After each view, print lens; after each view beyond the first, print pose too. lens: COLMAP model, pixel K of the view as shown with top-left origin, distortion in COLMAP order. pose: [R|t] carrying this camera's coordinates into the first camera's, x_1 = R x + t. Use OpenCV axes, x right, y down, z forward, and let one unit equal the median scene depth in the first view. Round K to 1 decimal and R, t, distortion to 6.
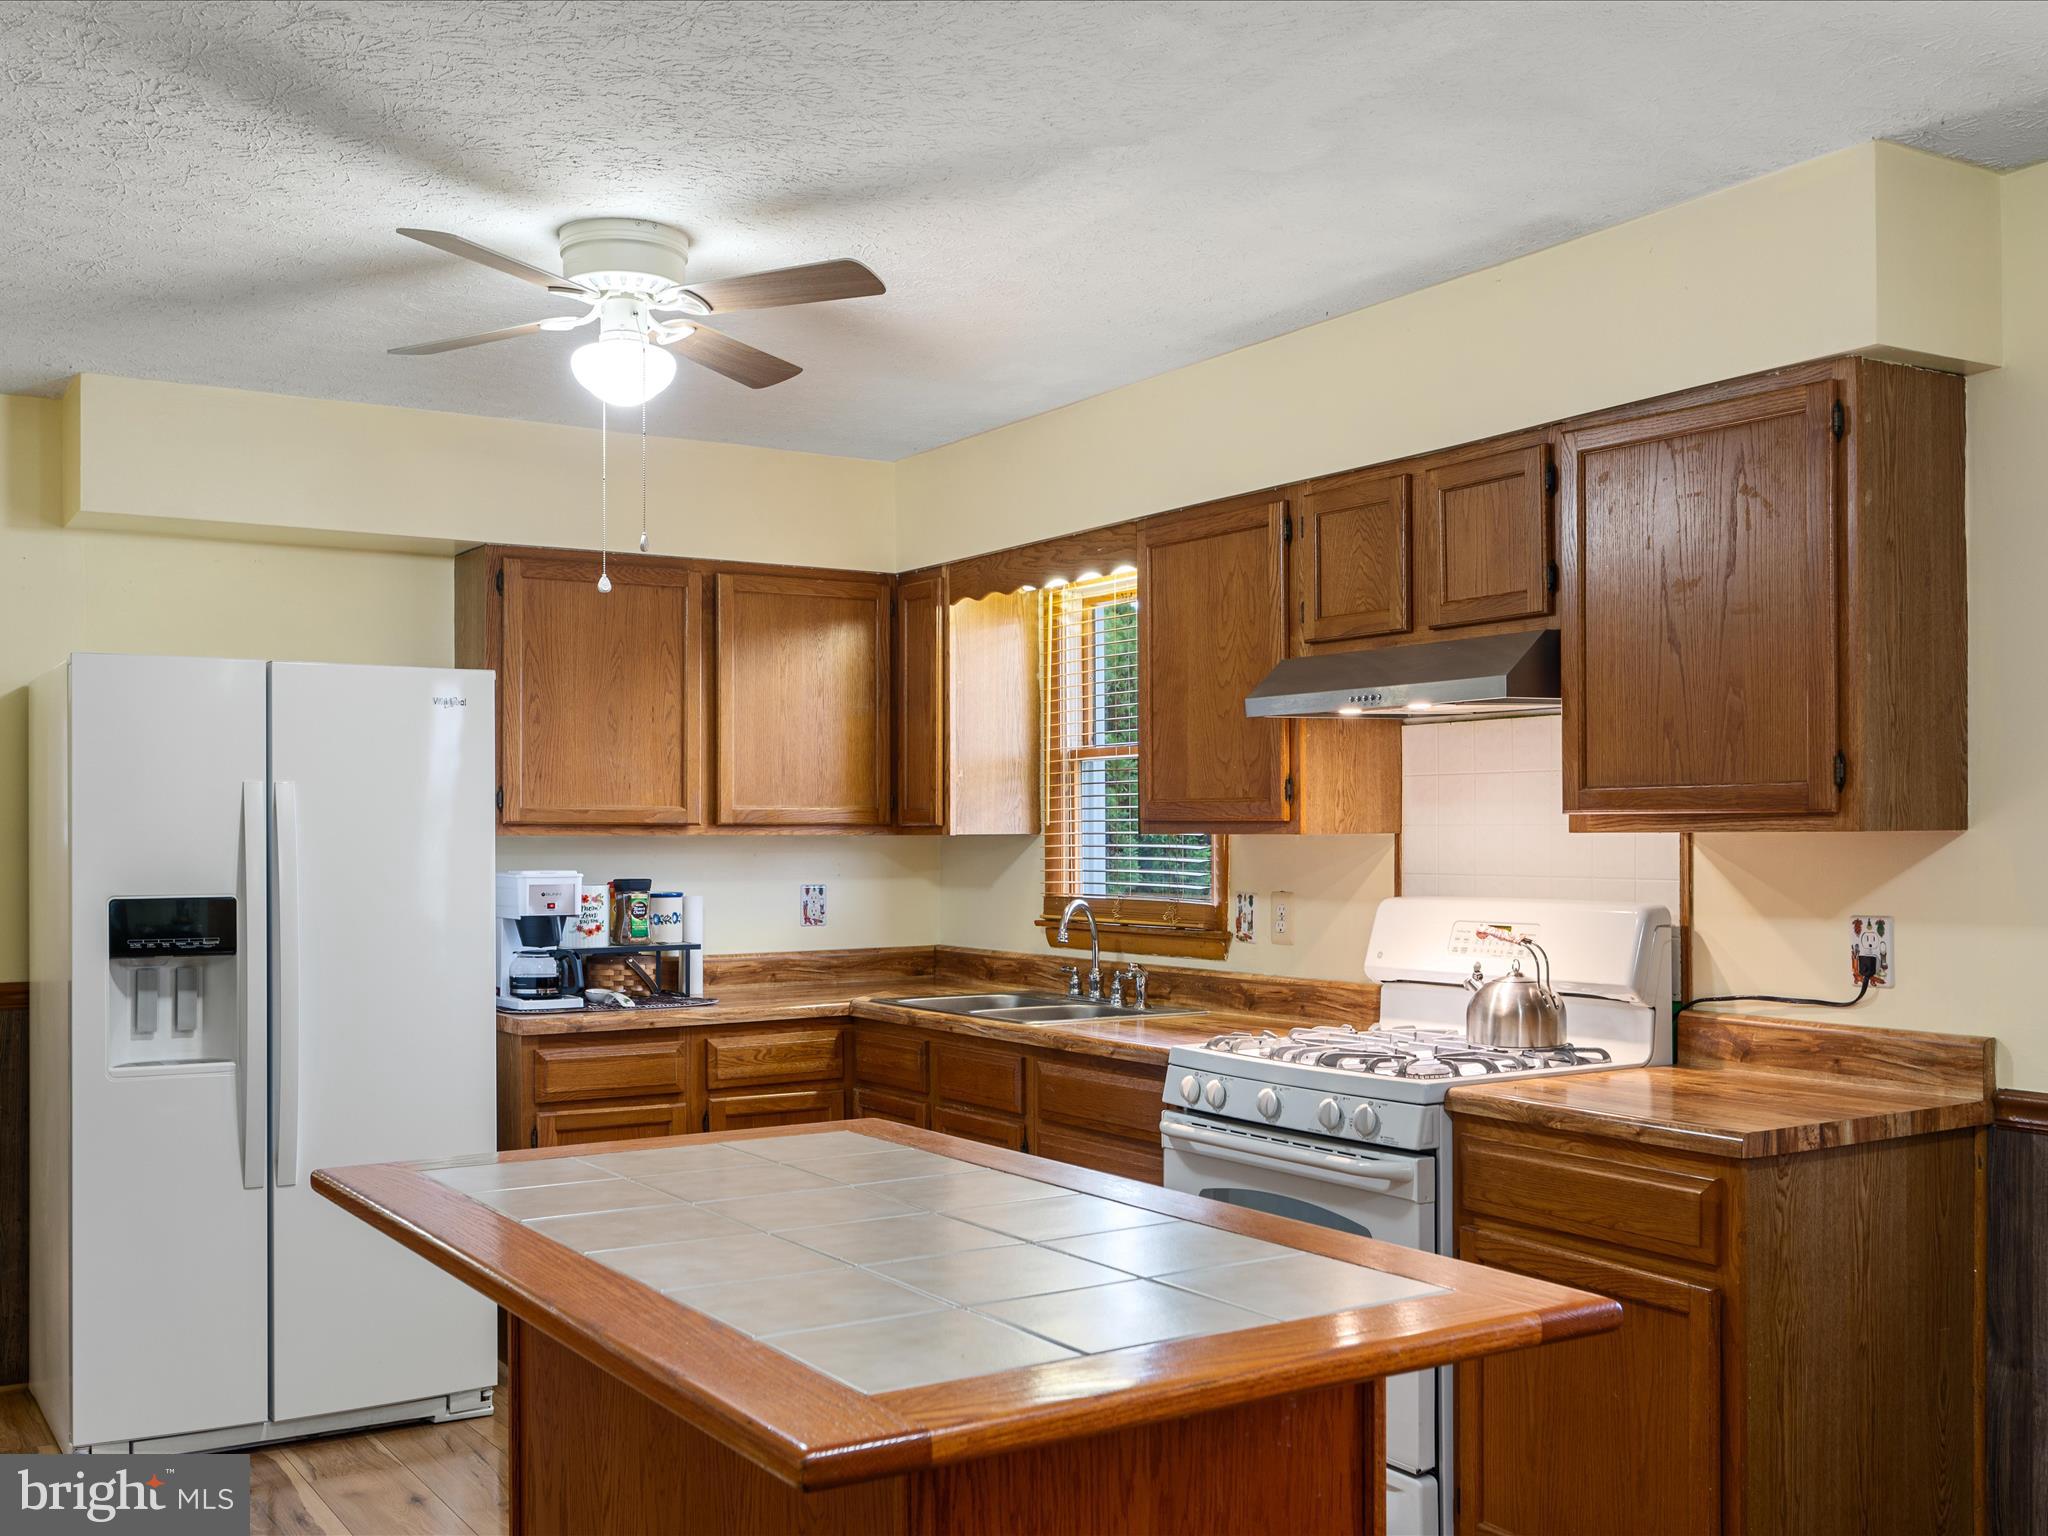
lens RADIAL K [[1954.4, 0, 1031.4], [0, 1954.4, 825.6], [0, 0, 1]] dist [-0.003443, -0.003039]
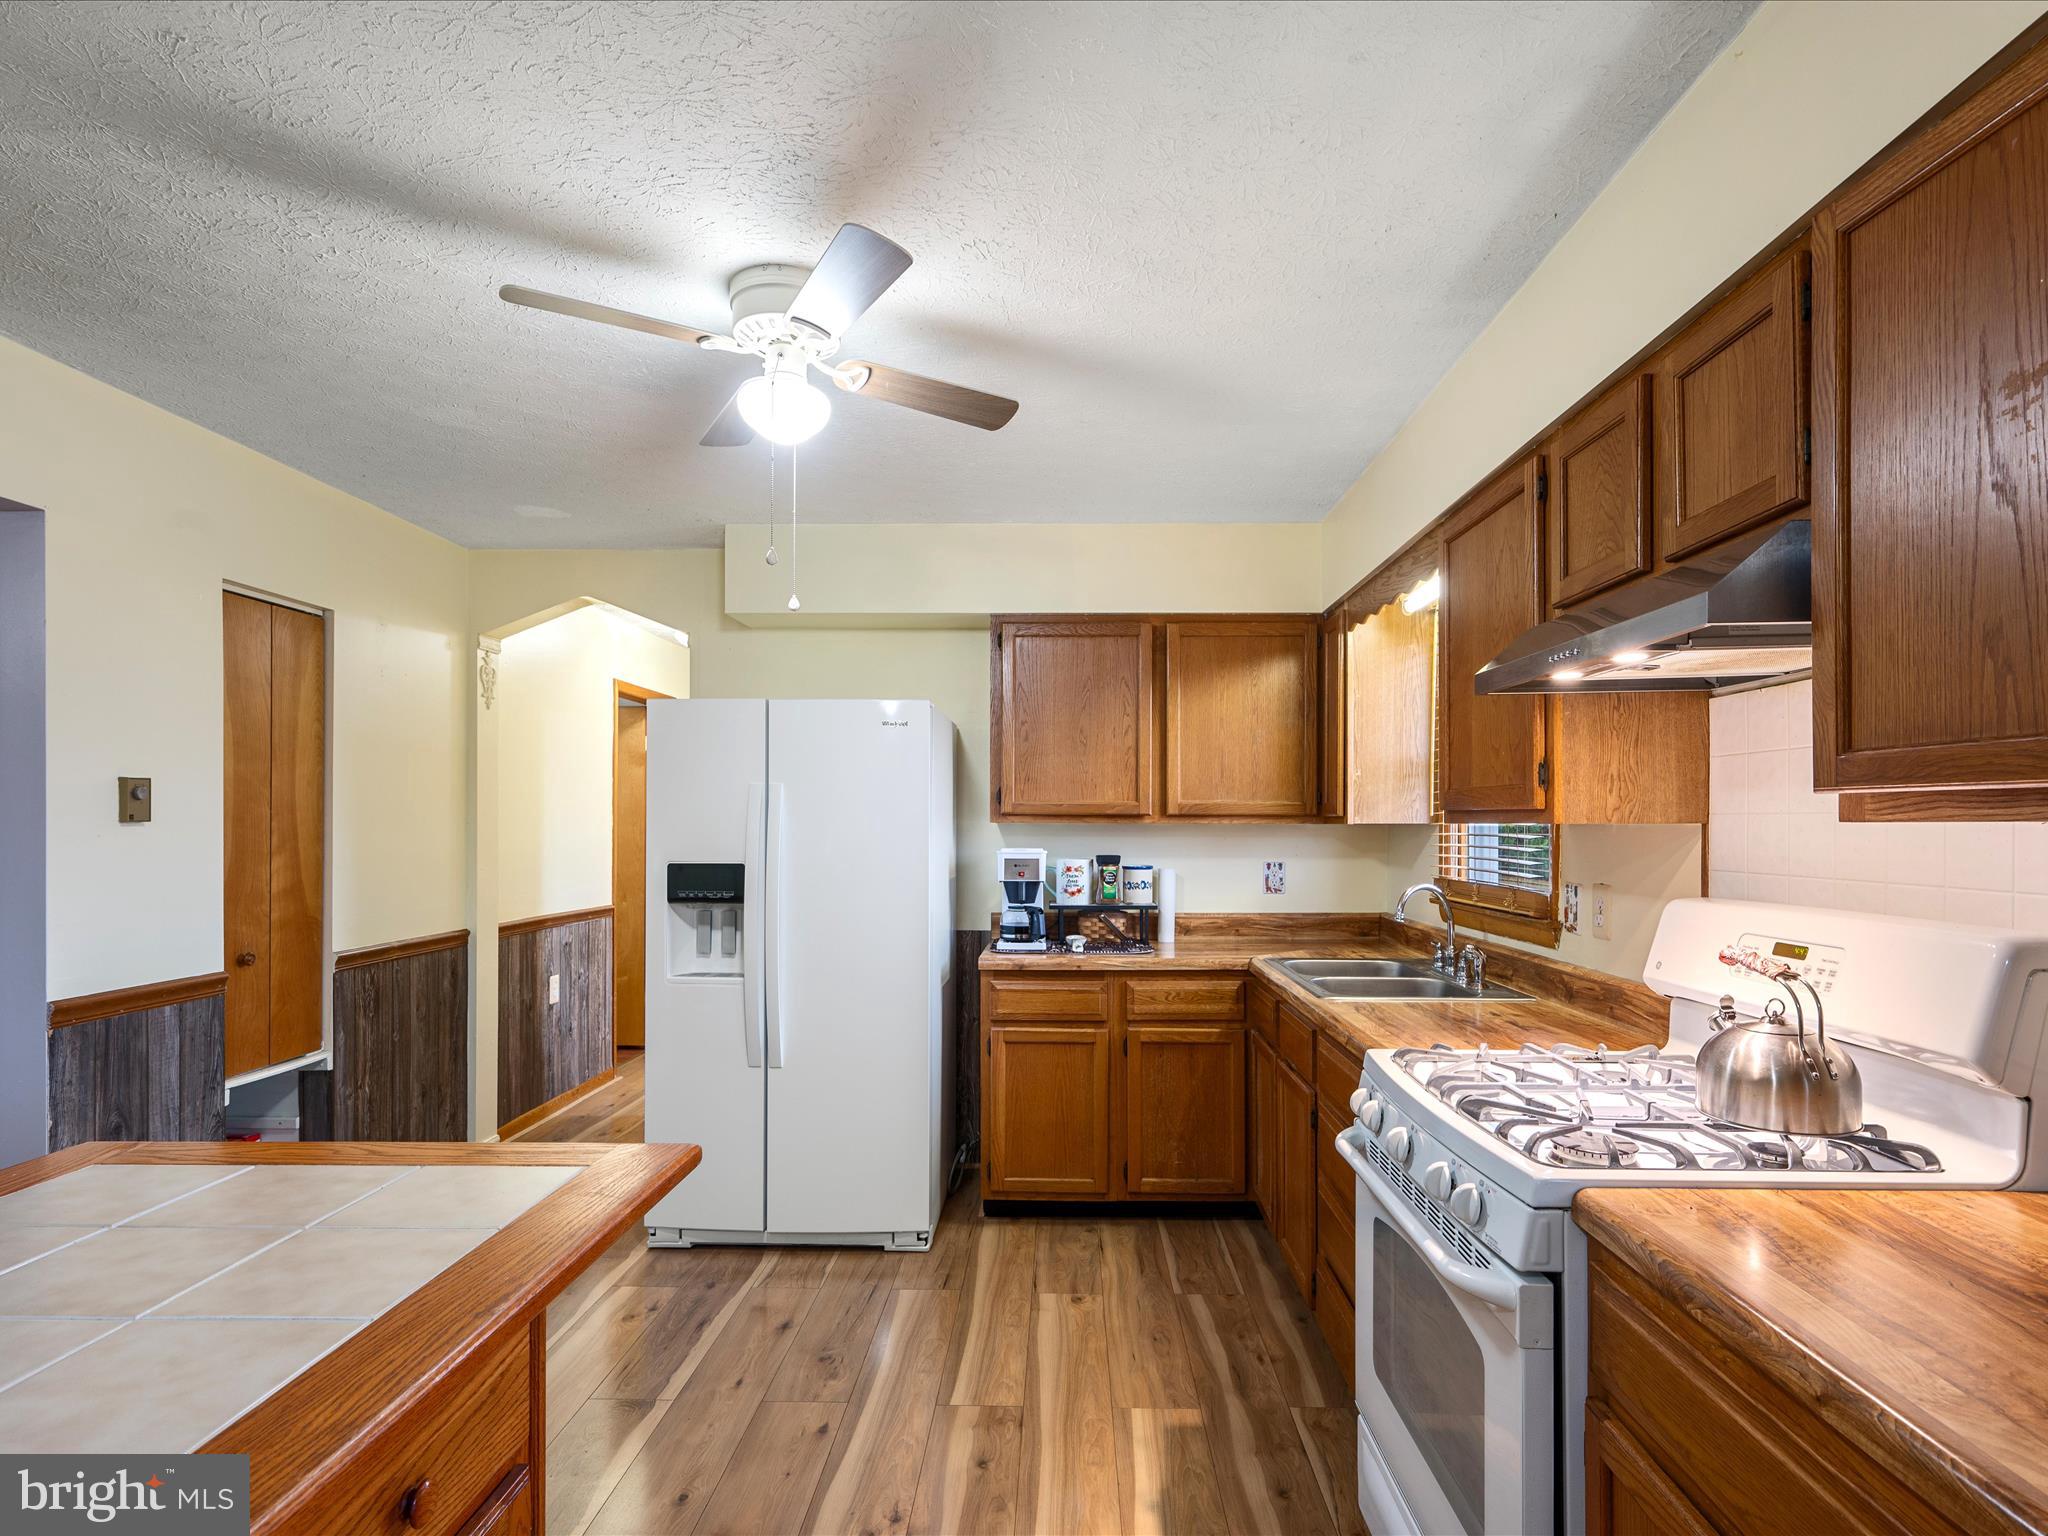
lens RADIAL K [[1059.5, 0, 1052.1], [0, 1059.5, 817.8], [0, 0, 1]] dist [0.001236, -0.000354]
pose [[0.837749, 0.001876, -0.546052, 0.177125], [-0.002796, 0.999996, -0.000855, 0.002312], [0.546049, 0.002243, 0.837751, 0.393765]]
